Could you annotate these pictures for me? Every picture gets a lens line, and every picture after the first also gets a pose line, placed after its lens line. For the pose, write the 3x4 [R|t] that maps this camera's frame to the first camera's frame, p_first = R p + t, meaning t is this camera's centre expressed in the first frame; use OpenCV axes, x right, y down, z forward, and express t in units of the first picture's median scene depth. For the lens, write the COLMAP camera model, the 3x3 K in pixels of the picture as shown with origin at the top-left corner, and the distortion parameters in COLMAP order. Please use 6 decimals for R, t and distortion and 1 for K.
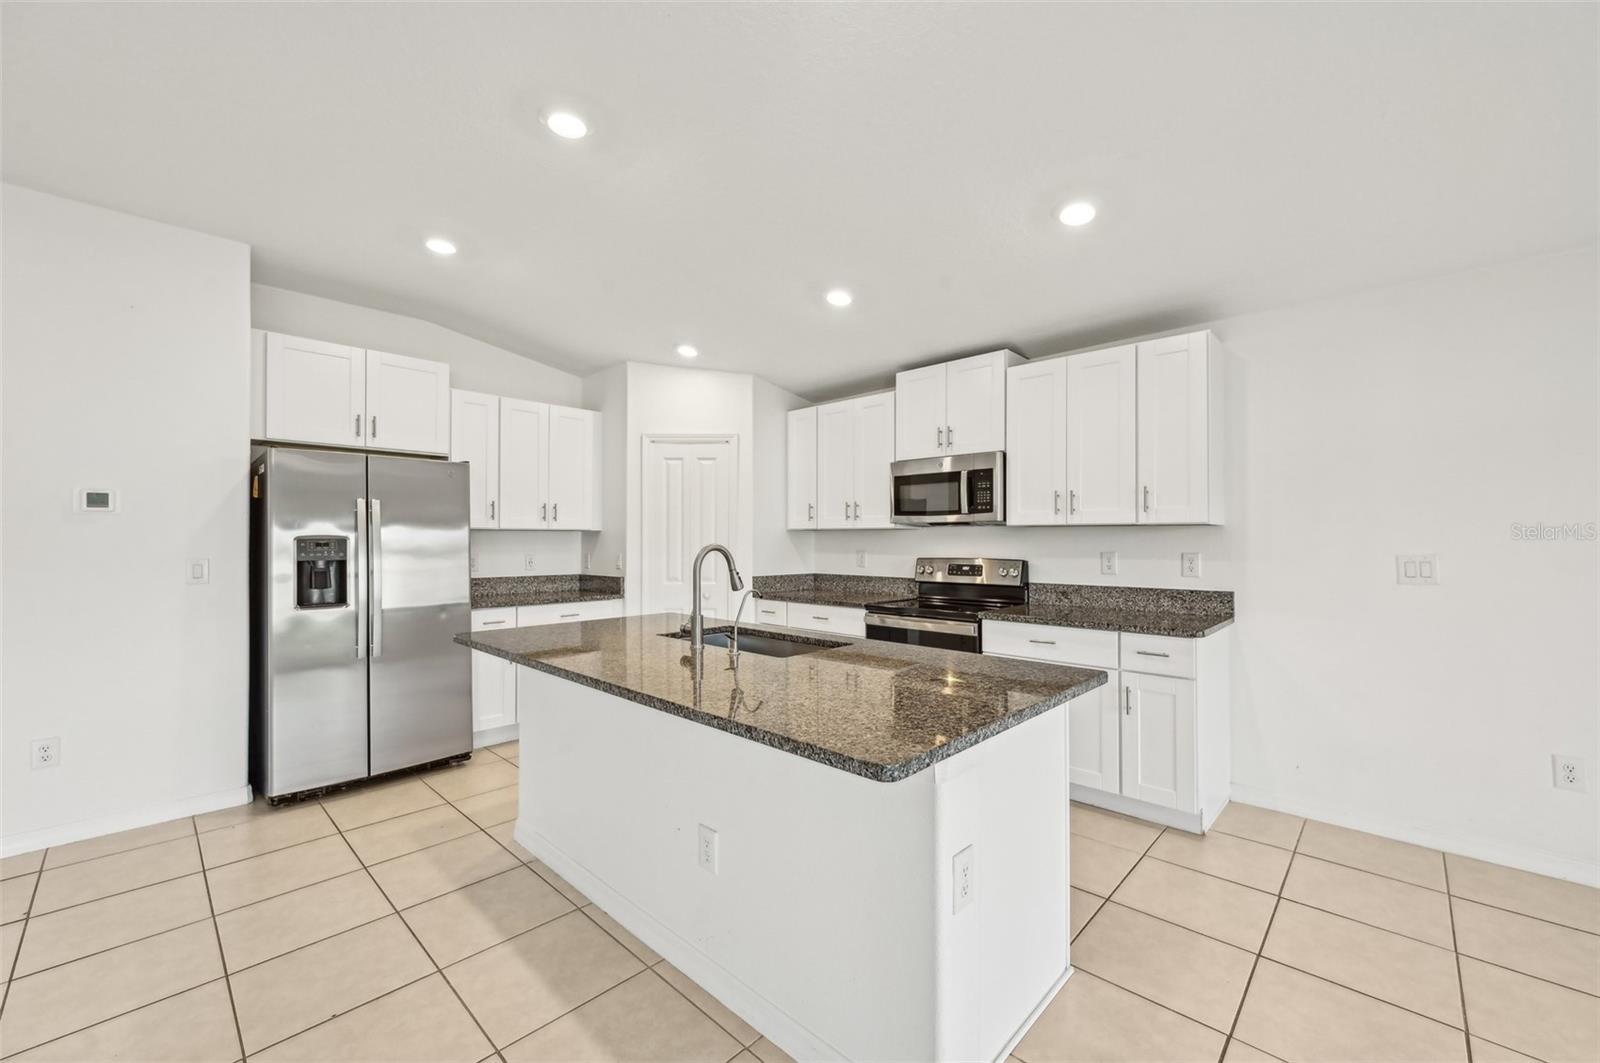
lens RADIAL K [[636.3, 0, 792.2], [0, 636.3, 534.3], [0, 0, 1]] dist [0.000505, 0.000078]
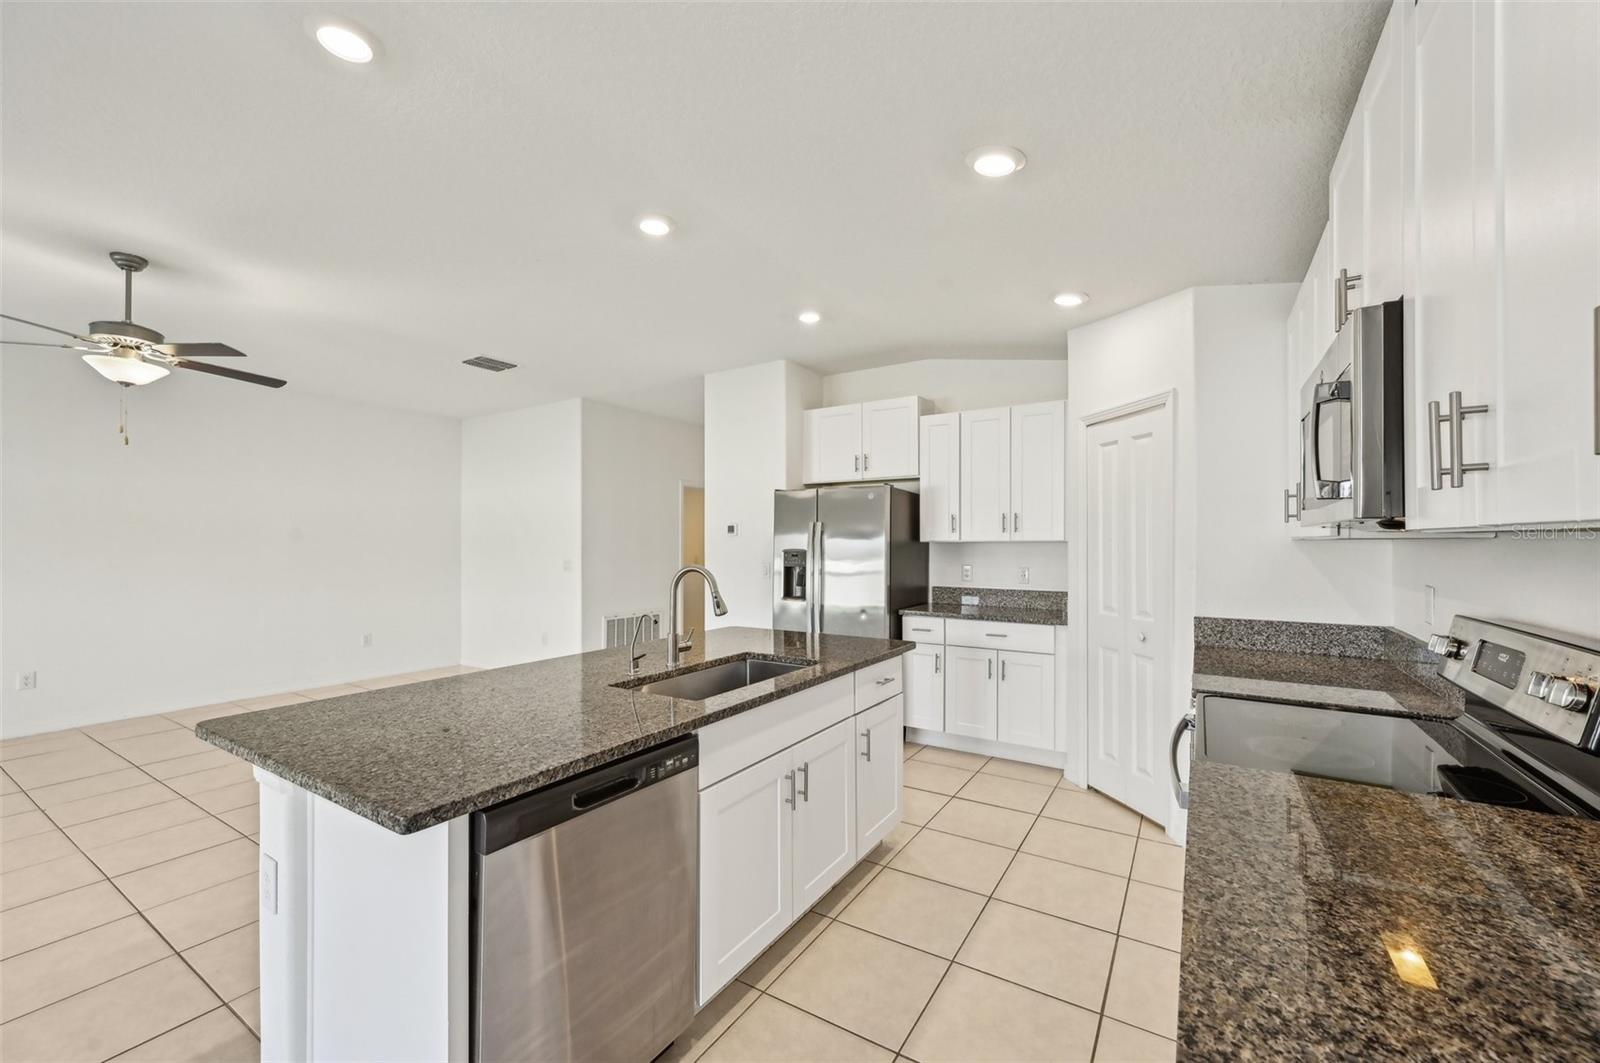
lens RADIAL K [[636.3, 0, 807.2], [0, 636.3, 541.0], [0, 0, 1]] dist [0.000505, 0.000078]
pose [[0.206912, -0.003671, -0.978353, 0.605197], [0.011518, 0.999933, -0.001316, -0.012865], [0.978292, -0.010996, 0.206940, 0.669199]]
